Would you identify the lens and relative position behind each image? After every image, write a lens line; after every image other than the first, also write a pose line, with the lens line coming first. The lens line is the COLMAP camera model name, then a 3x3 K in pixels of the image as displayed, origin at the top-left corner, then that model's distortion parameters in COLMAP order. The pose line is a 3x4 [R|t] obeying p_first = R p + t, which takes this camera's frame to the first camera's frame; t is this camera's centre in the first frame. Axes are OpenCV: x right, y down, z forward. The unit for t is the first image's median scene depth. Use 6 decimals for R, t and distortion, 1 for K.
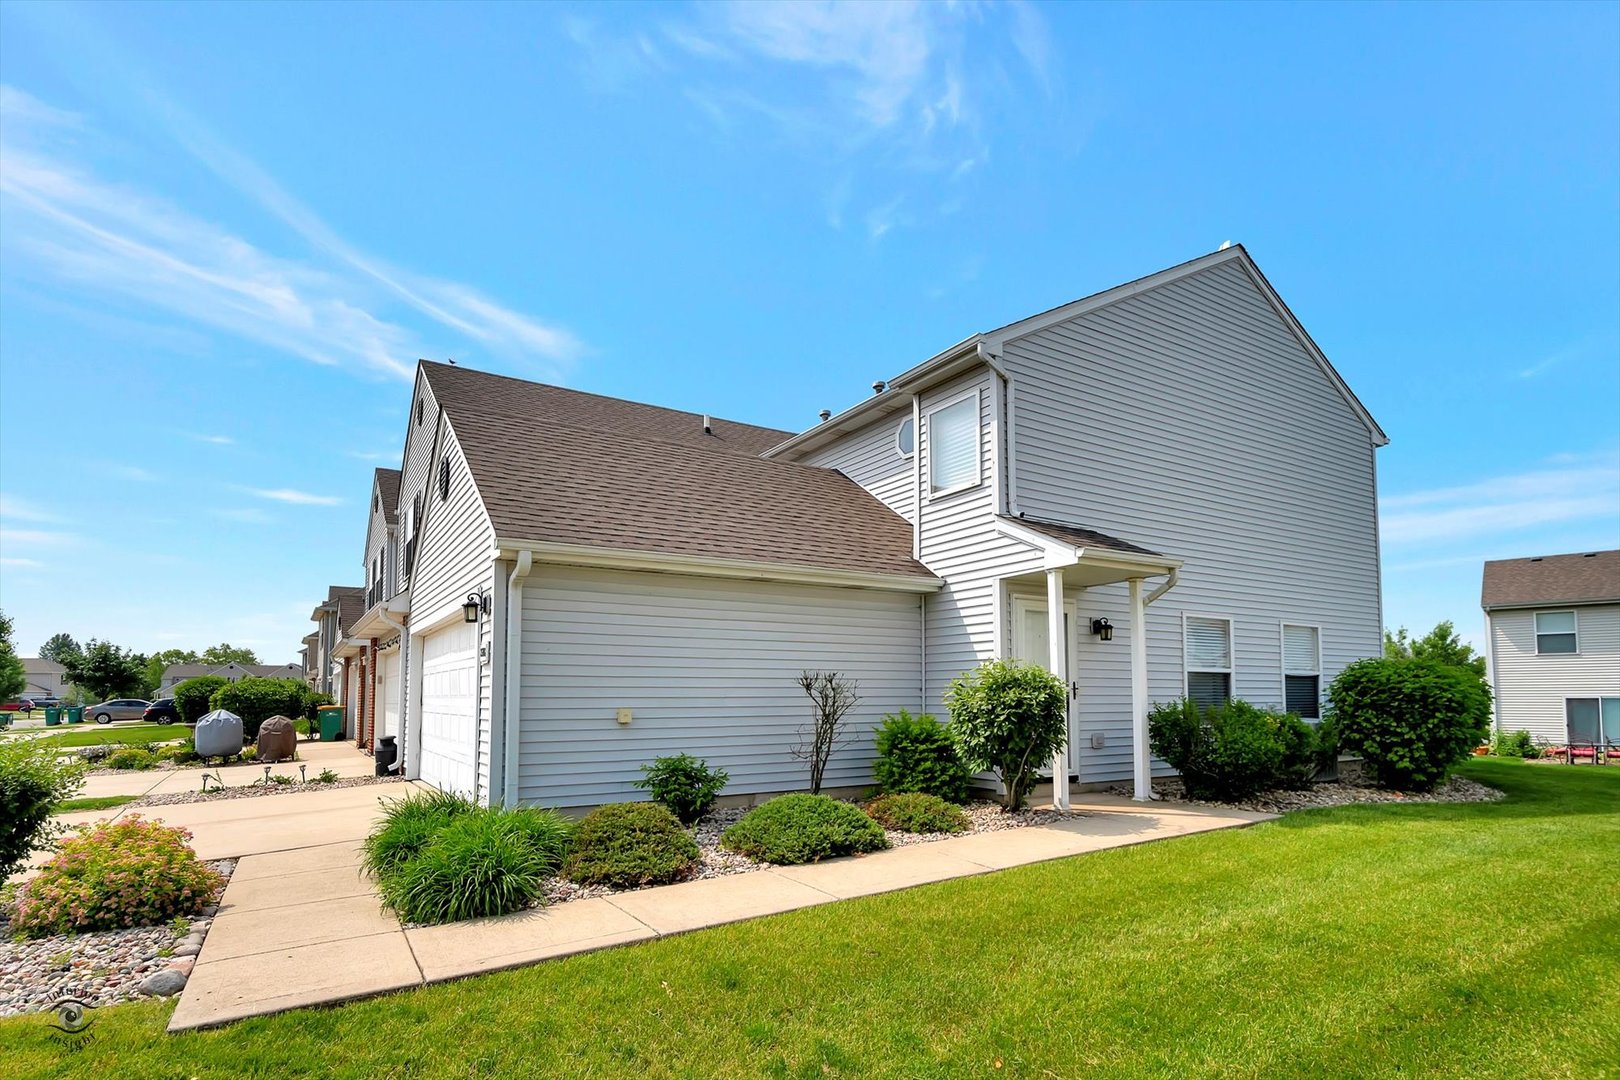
lens RADIAL K [[811.0, 0, 800.4], [0, 811.0, 575.6], [0, 0, 1]] dist [0.005735, 0.002154]
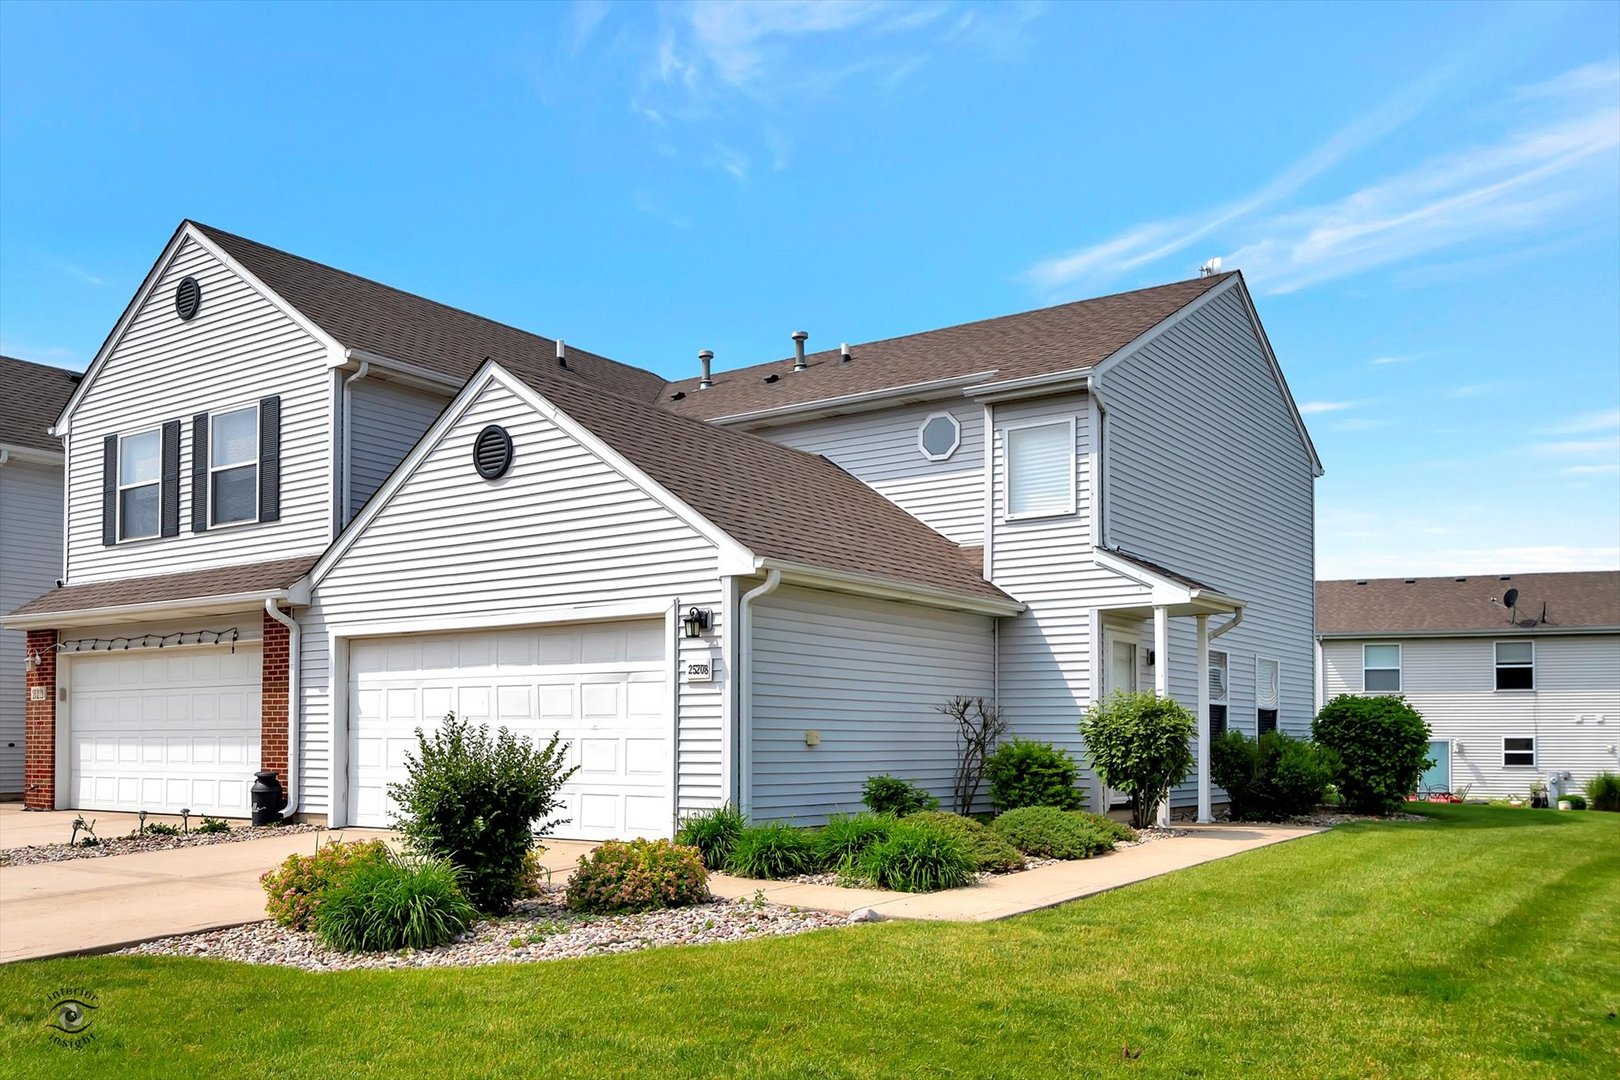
lens RADIAL K [[1356.0, 0, 810.2], [0, 1356.0, 538.9], [0, 0, 1]] dist [0.016929, -0.002246]
pose [[0.921934, 0.064920, 0.381867, -0.715960], [-0.065400, 0.997790, -0.011738, -0.039684], [-0.381785, -0.014153, 0.924143, -0.423512]]
